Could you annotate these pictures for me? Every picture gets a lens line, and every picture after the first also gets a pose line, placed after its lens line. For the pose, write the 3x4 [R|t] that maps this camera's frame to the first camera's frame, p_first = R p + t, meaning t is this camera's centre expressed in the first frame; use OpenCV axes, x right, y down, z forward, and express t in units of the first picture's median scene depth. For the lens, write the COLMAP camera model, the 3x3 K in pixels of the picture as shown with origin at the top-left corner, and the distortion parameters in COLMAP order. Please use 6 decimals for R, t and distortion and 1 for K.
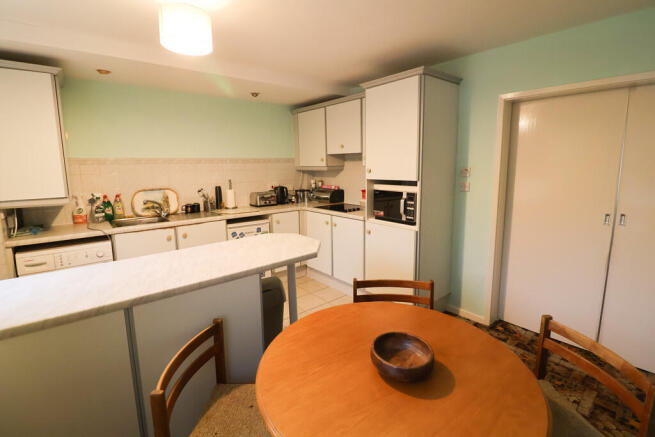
lens RADIAL K [[299.7, 0, 326.5], [0, 299.7, 213.7], [0, 0, 1]] dist [-0.014499, -0.001611]
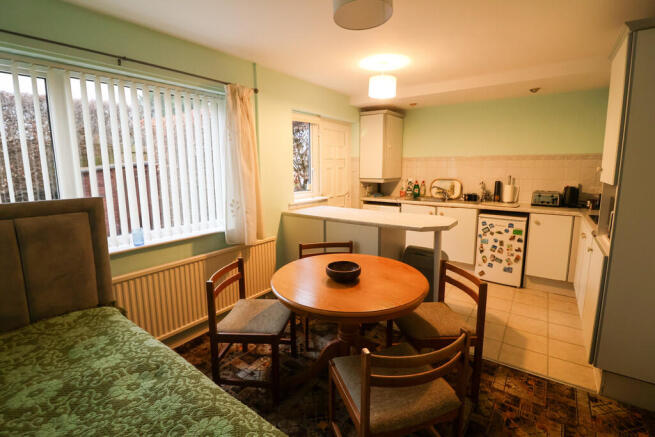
lens RADIAL K [[299.7, 0, 325.1], [0, 299.7, 217.0], [0, 0, 1]] dist [-0.014499, -0.001611]
pose [[0.232482, 0.176320, -0.956485, 0.638569], [-0.152530, 0.977871, 0.143189, -0.024744], [0.960566, 0.112604, 0.254231, 0.138690]]
